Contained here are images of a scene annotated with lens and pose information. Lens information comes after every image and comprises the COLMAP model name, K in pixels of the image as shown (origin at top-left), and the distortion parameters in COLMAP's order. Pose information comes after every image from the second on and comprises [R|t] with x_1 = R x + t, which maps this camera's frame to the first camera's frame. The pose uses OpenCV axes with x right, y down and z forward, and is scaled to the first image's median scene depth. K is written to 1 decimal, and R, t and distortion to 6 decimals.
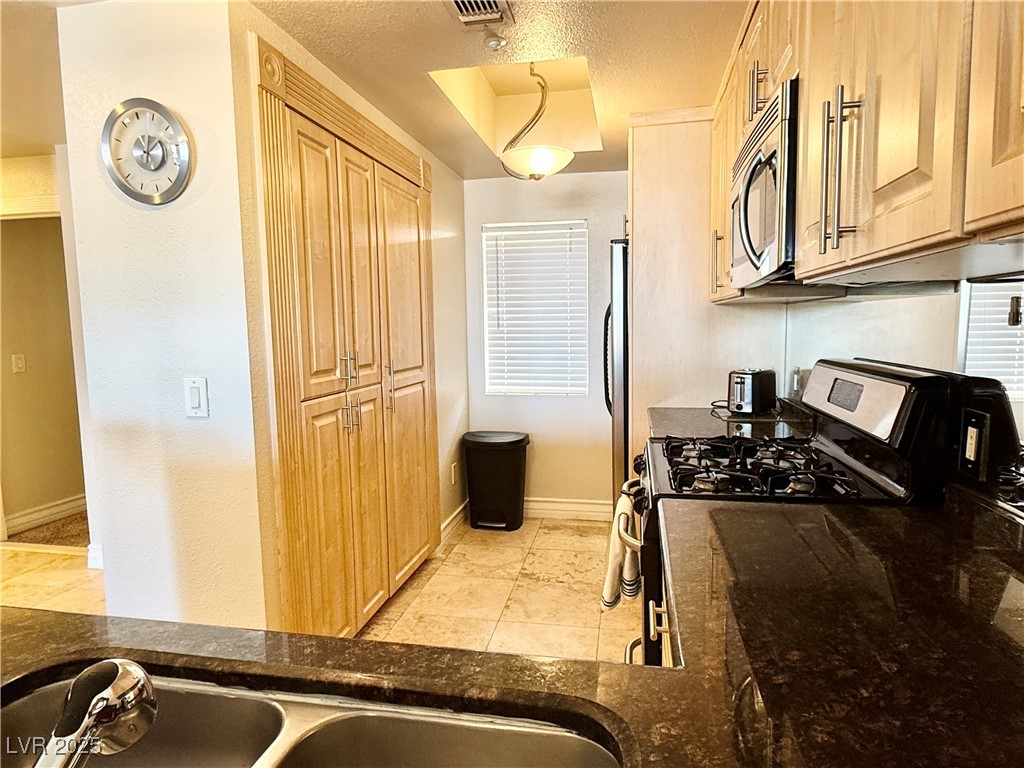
lens RADIAL K [[607.2, 0, 512.0], [0, 607.2, 384.0], [0, 0, 1]] dist [0.000513, 0.000299]
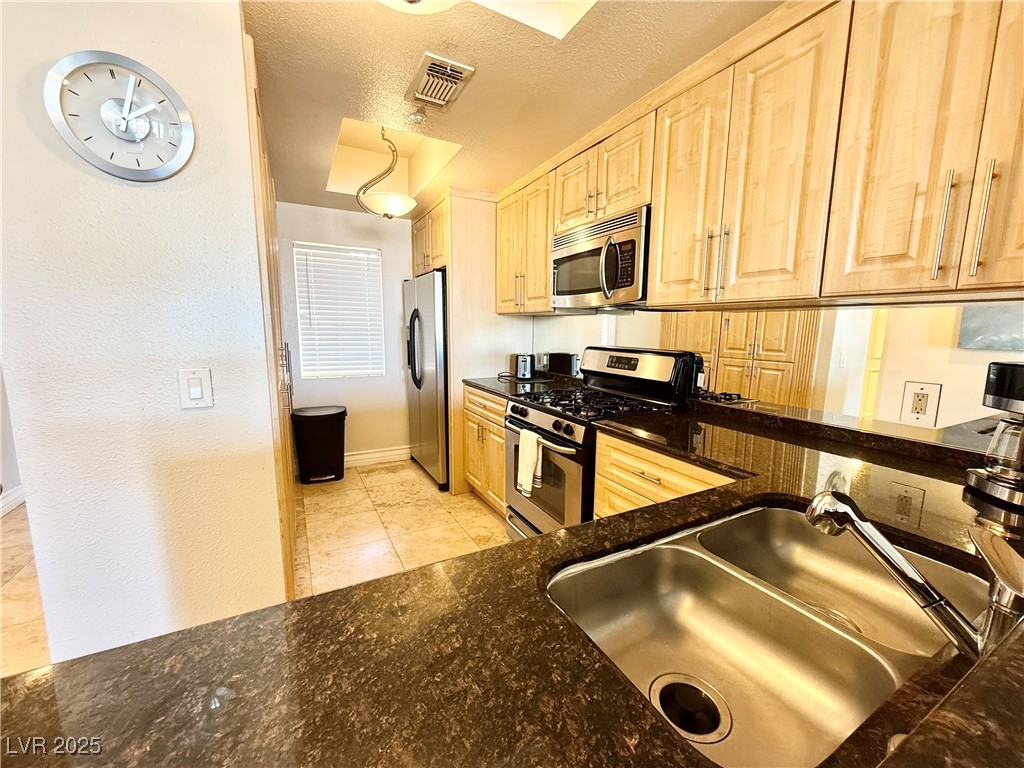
lens RADIAL K [[406.9, 0, 515.7], [0, 406.9, 385.4], [0, 0, 1]] dist [-0.000491, -0.000136]
pose [[0.771040, -0.066192, 0.633337, -0.328048], [0.038678, 0.997615, 0.057176, -0.000073], [-0.635611, -0.019589, 0.771761, 0.092987]]
